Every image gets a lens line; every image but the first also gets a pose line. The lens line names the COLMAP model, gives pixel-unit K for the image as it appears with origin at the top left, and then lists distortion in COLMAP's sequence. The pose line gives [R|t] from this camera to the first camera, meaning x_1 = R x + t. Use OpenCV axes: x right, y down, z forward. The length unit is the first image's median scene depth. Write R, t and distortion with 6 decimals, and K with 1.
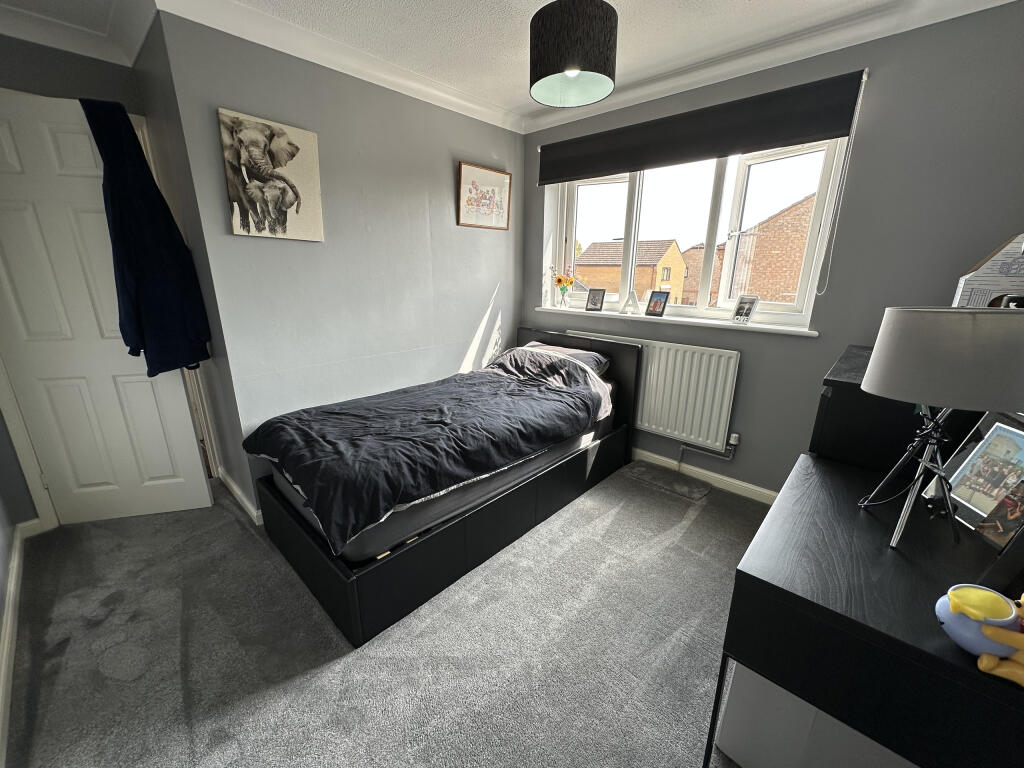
lens RADIAL K [[409.0, 0, 510.8], [0, 409.0, 383.4], [0, 0, 1]] dist [-0.001811, -0.000036]
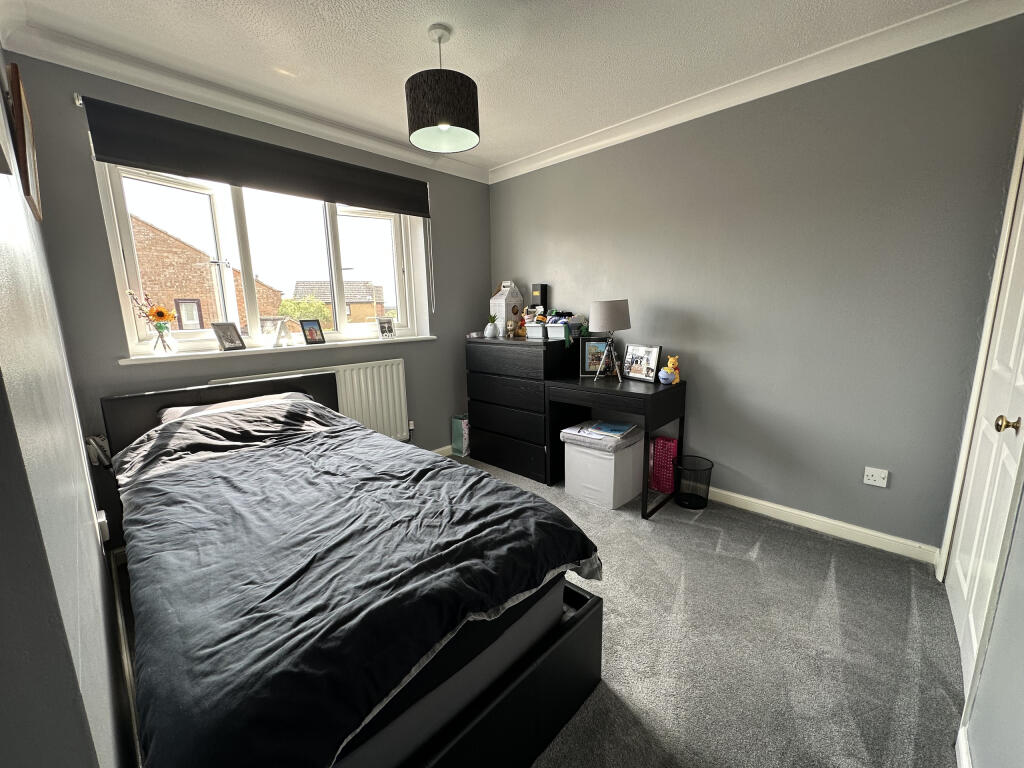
lens RADIAL K [[409.0, 0, 510.6], [0, 409.0, 386.1], [0, 0, 1]] dist [-0.001811, -0.000036]
pose [[0.018647, -0.189161, 0.981769, -0.698630], [0.292535, 0.940001, 0.175557, -0.116008], [-0.956073, 0.283929, 0.072865, 0.559702]]
